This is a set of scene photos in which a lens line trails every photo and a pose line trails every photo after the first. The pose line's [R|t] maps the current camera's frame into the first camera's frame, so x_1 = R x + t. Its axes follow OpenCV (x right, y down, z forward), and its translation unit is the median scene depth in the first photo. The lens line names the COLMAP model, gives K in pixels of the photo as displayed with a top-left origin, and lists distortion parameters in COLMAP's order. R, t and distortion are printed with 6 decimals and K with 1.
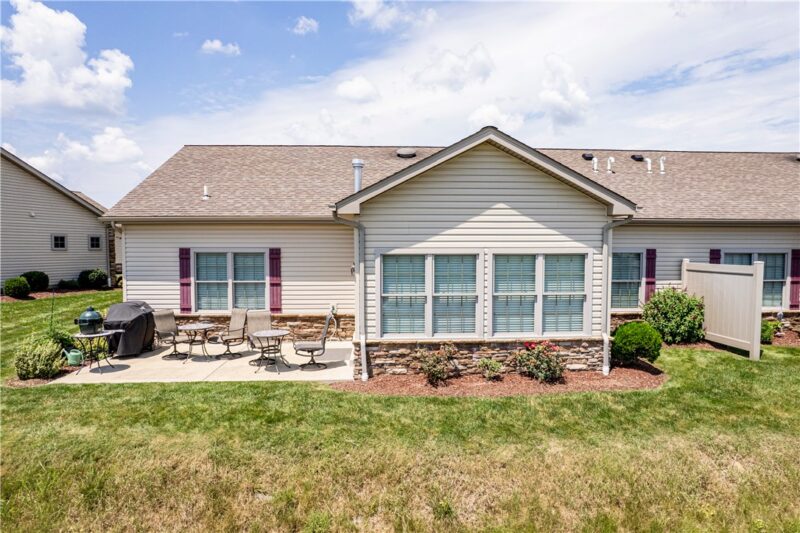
lens RADIAL K [[515.6, 0, 400.0], [0, 515.6, 266.5], [0, 0, 1]] dist [-0.084417, 0.076479]
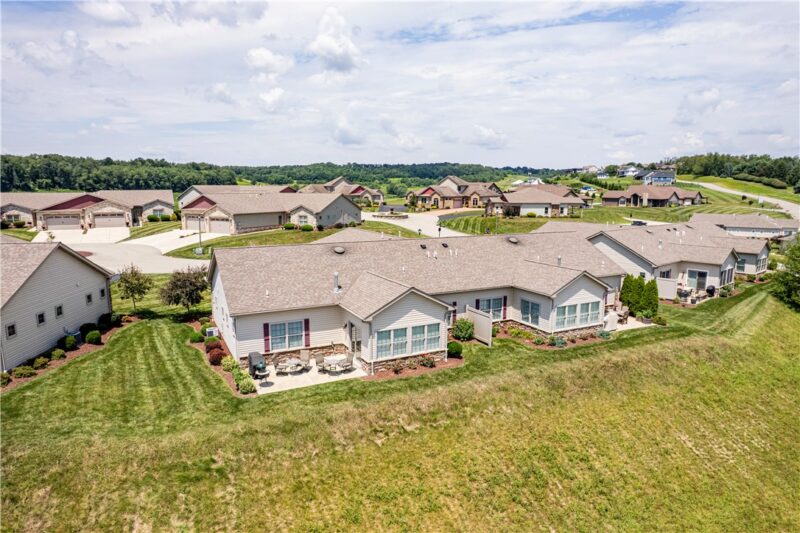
lens RADIAL K [[515.6, 0, 400.0], [0, 515.6, 266.5], [0, 0, 1]] dist [-0.084417, 0.076479]
pose [[0.914558, -0.062949, 0.399527, -1.016138], [0.015542, 0.992554, 0.120808, -0.710423], [-0.404156, -0.104276, 0.908727, -1.578879]]
